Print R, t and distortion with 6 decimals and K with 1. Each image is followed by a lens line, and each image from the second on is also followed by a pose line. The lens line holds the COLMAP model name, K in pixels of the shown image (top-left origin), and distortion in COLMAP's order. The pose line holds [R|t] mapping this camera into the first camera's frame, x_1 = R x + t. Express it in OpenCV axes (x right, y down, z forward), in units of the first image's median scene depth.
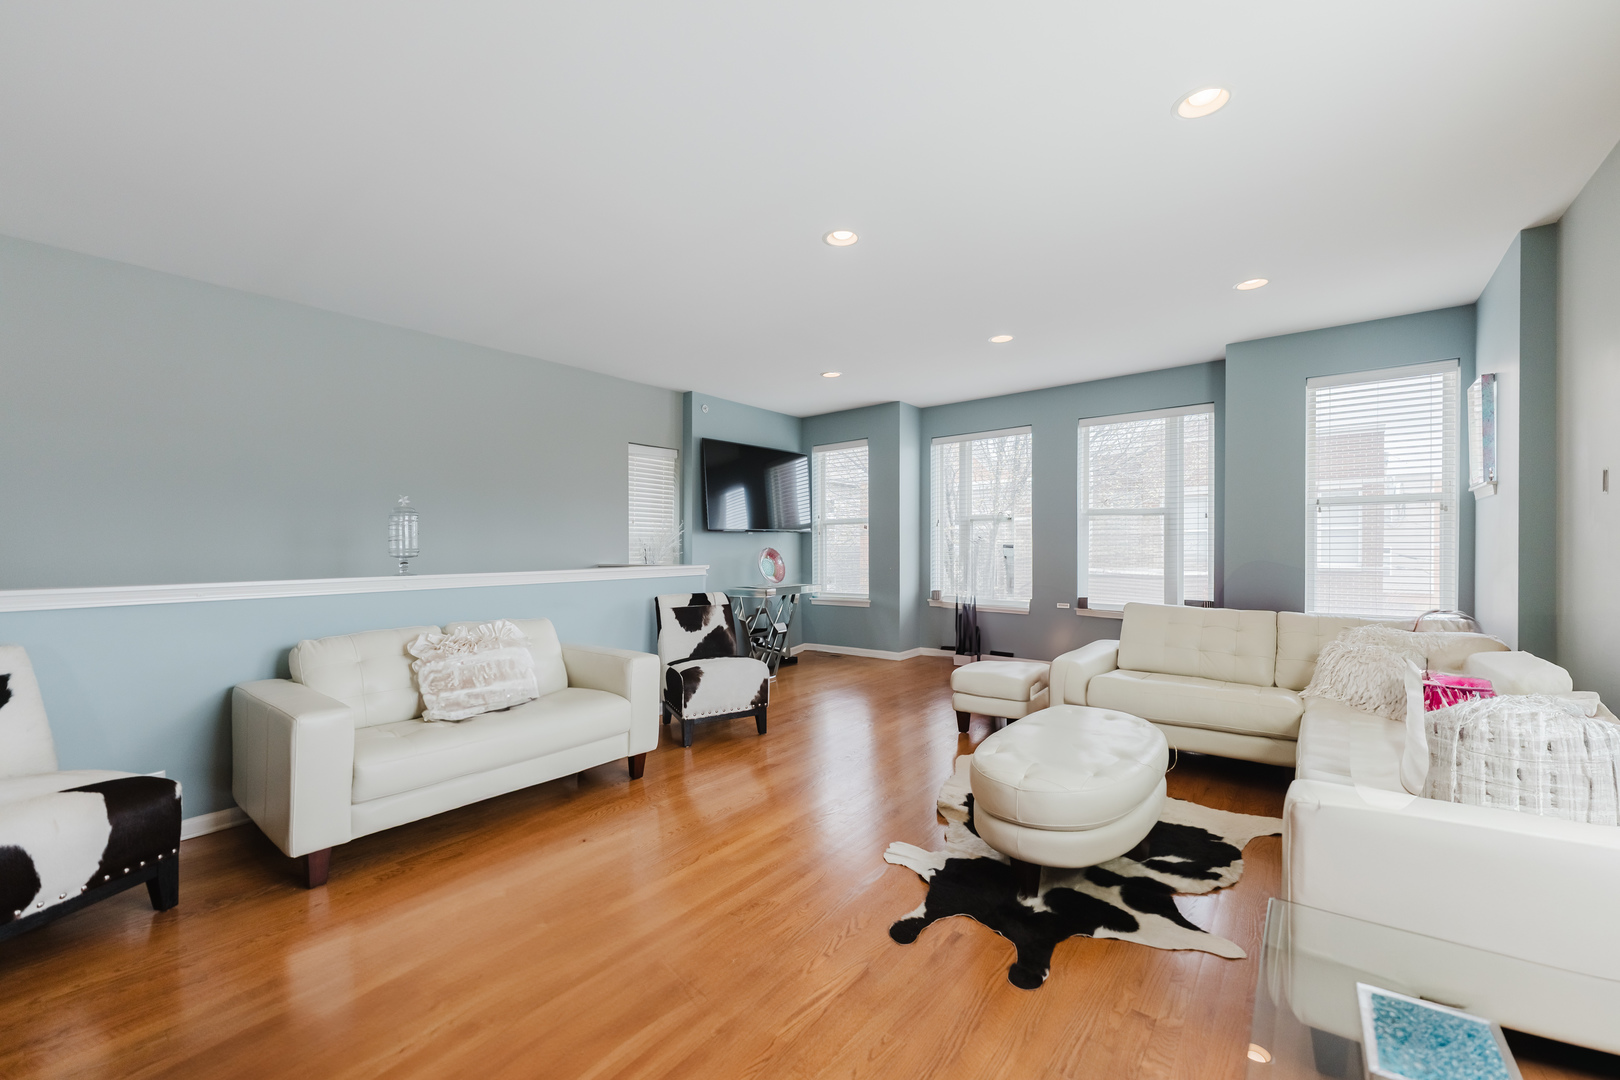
lens RADIAL K [[653.8, 0, 876.3], [0, 653.8, 553.9], [0, 0, 1]] dist [0.000612, 0.000026]
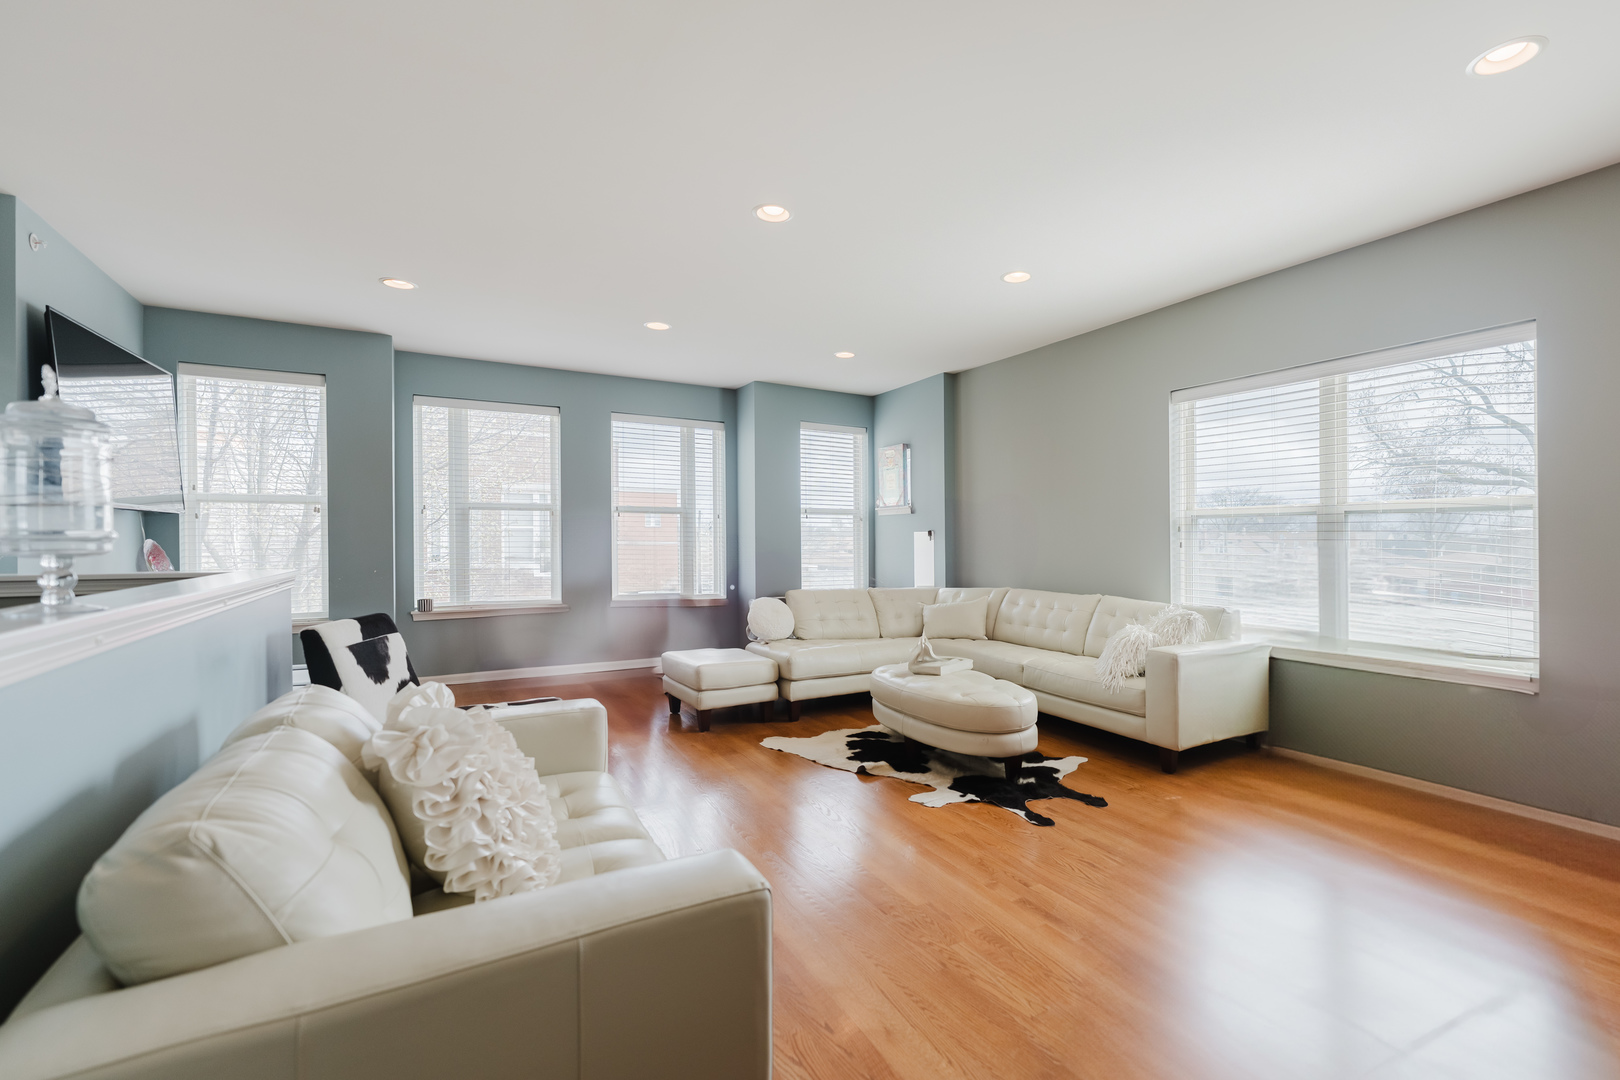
lens RADIAL K [[678.2, 0, 842.6], [0, 678.2, 544.5], [0, 0, 1]] dist [0.001020, 0.000042]
pose [[0.401588, 0.002060, 0.915818, -0.621400], [0.004603, 0.999980, -0.004268, -0.000976], [-0.915809, 0.005929, 0.401571, 0.346552]]
